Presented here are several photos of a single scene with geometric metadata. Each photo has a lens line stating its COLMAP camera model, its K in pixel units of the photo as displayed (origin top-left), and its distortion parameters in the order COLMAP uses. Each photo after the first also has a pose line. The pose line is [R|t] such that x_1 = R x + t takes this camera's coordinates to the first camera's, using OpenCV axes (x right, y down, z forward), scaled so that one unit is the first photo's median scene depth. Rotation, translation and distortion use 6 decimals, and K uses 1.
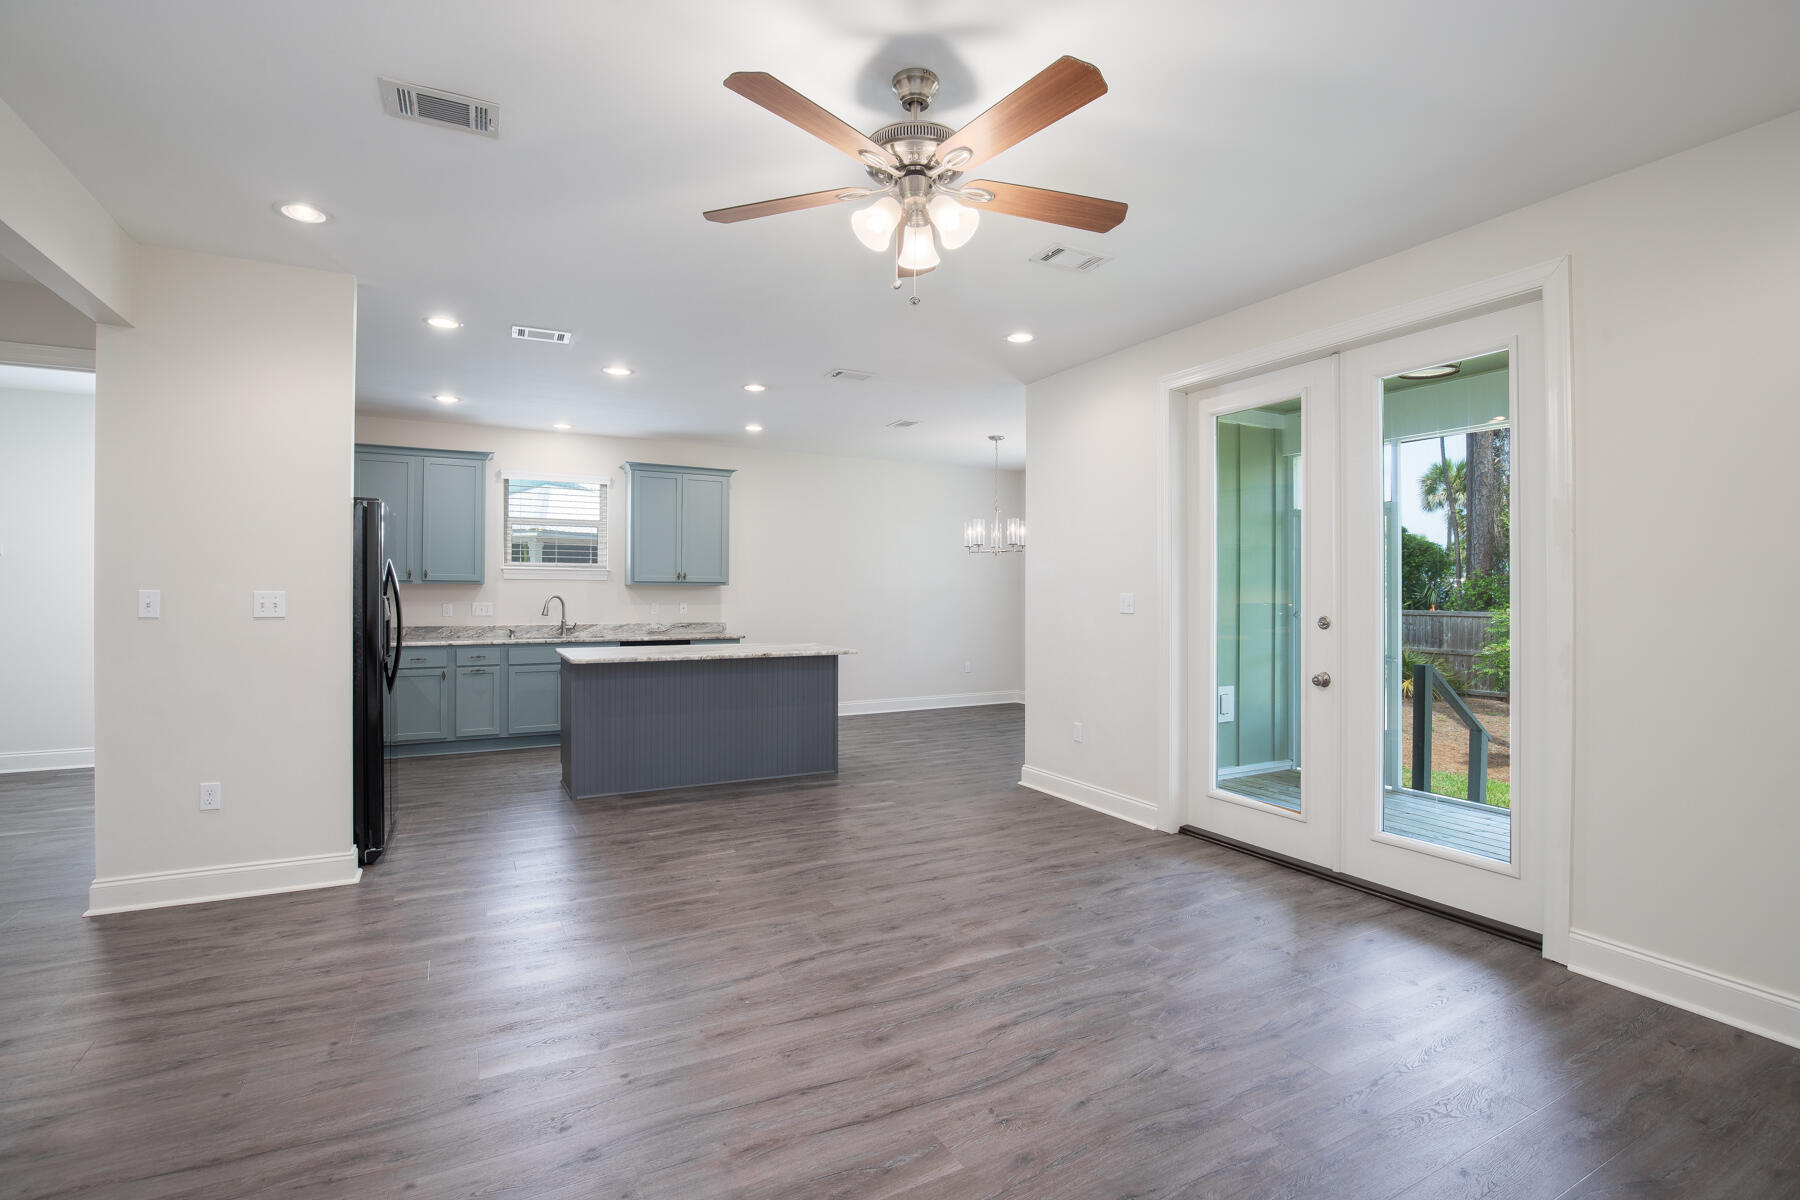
lens RADIAL K [[834.2, 0, 905.6], [0, 834.2, 593.4], [0, 0, 1]] dist [-0.026629, 0.000271]
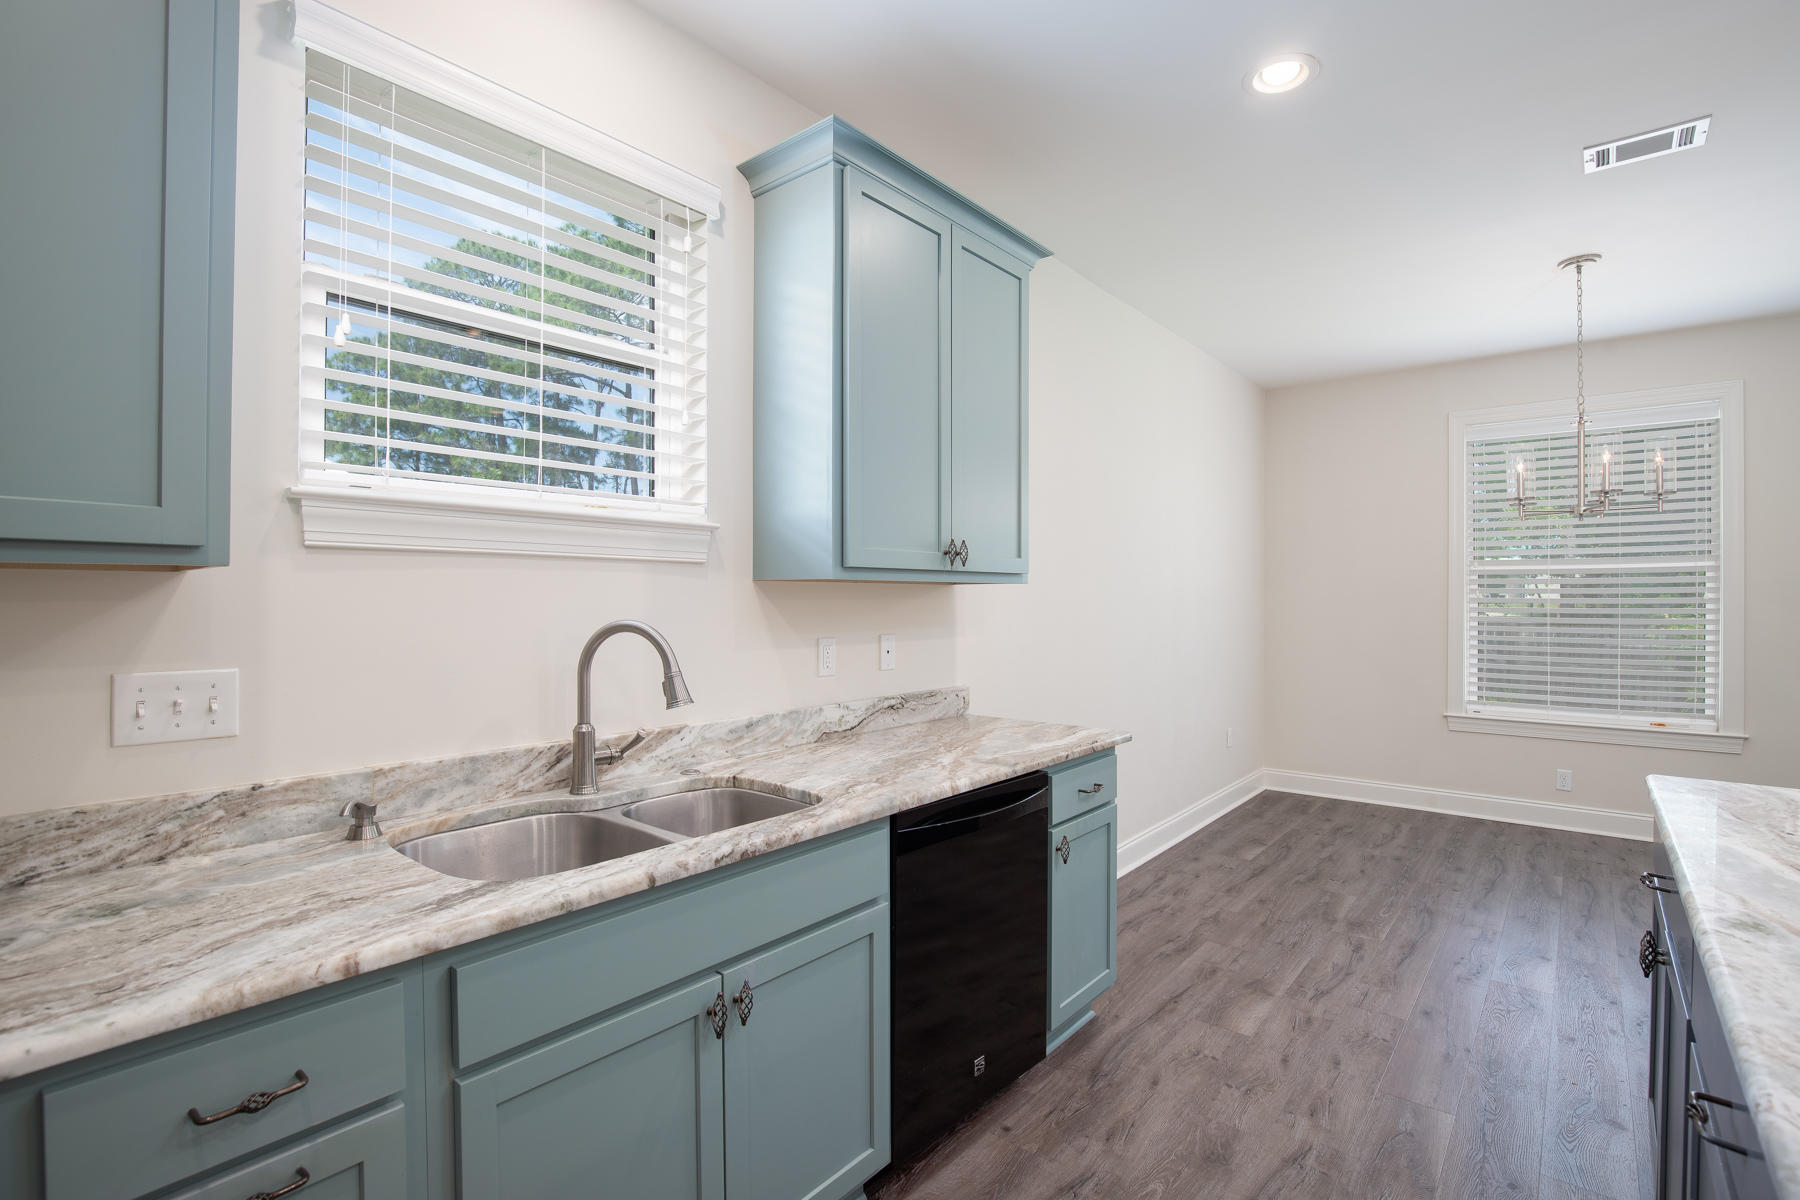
lens RADIAL K [[834.2, 0, 897.3], [0, 834.2, 599.1], [0, 0, 1]] dist [-0.026629, 0.000271]
pose [[0.926005, -0.002775, 0.377500, -0.778208], [0.002225, 0.999996, 0.001892, -0.007153], [-0.377504, -0.000913, 0.926008, 1.392583]]
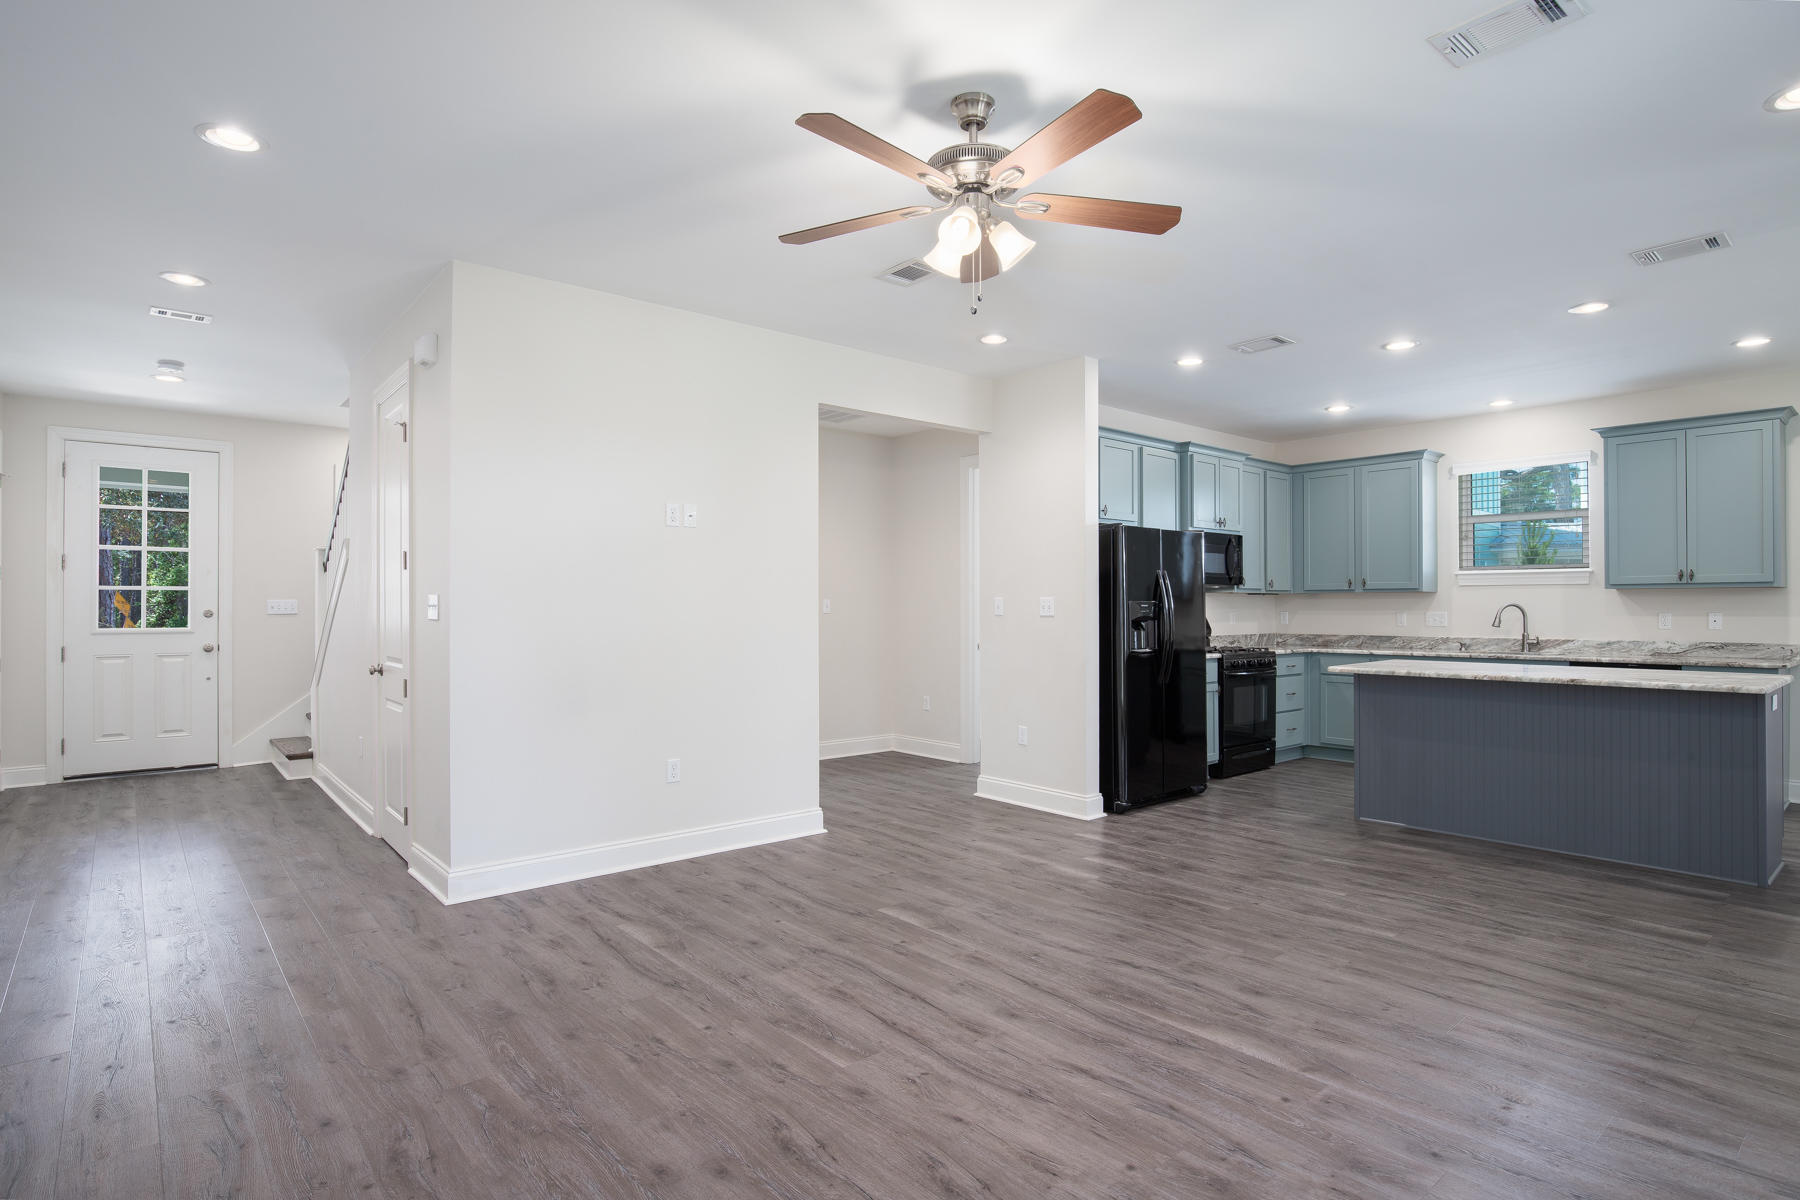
lens RADIAL K [[922.0, 0, 916.2], [0, 922.0, 607.6], [0, 0, 1]] dist [-0.022028, 0.001427]
pose [[0.222097, -0.004059, -0.975016, 0.642135], [0.000401, 0.999992, -0.004072, 0.018676], [0.975025, 0.000513, 0.222097, 0.375490]]
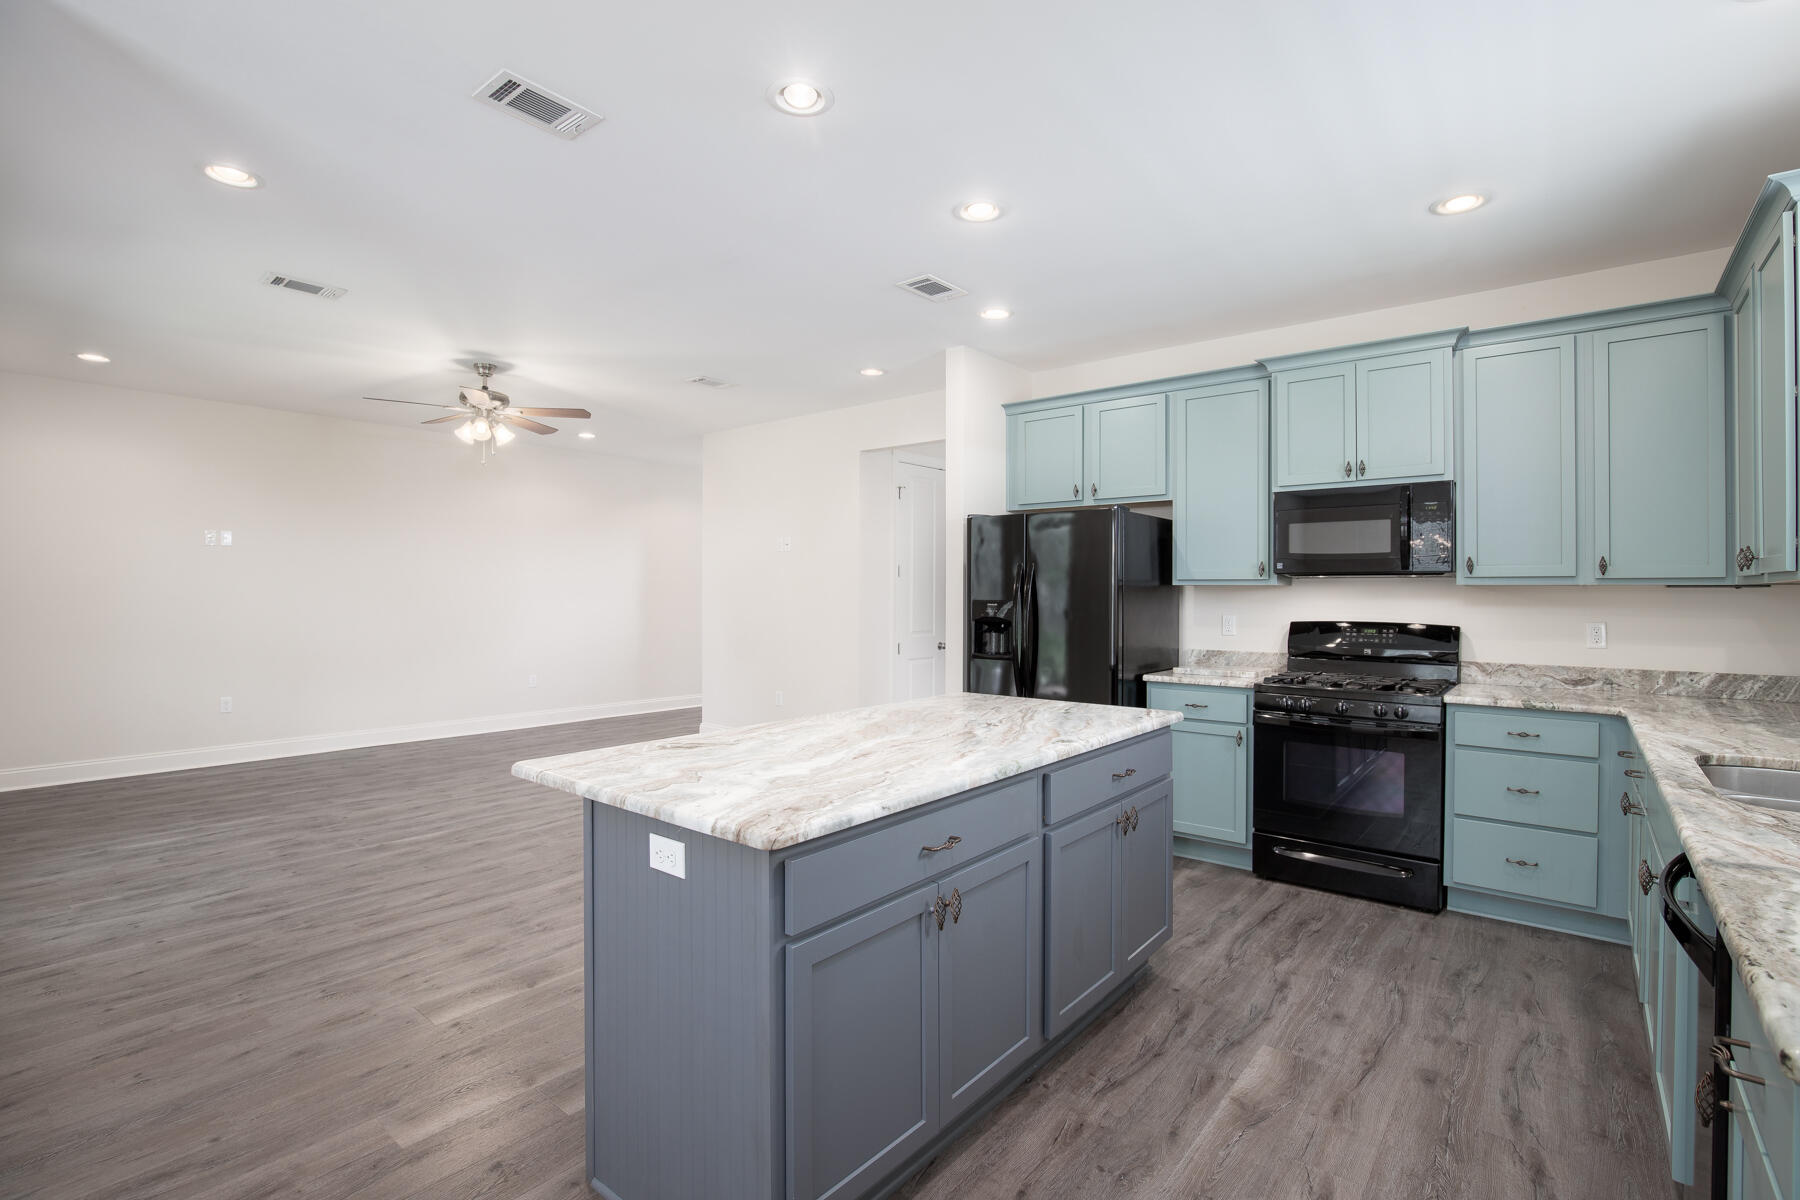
lens RADIAL K [[834.2, 0, 908.4], [0, 834.2, 592.3], [0, 0, 1]] dist [-0.026629, 0.000271]
pose [[-0.923211, -0.006744, -0.384234, -0.110716], [-0.006879, 0.999976, -0.001023, -0.004533], [0.384232, 0.001698, -0.923235, 1.999338]]
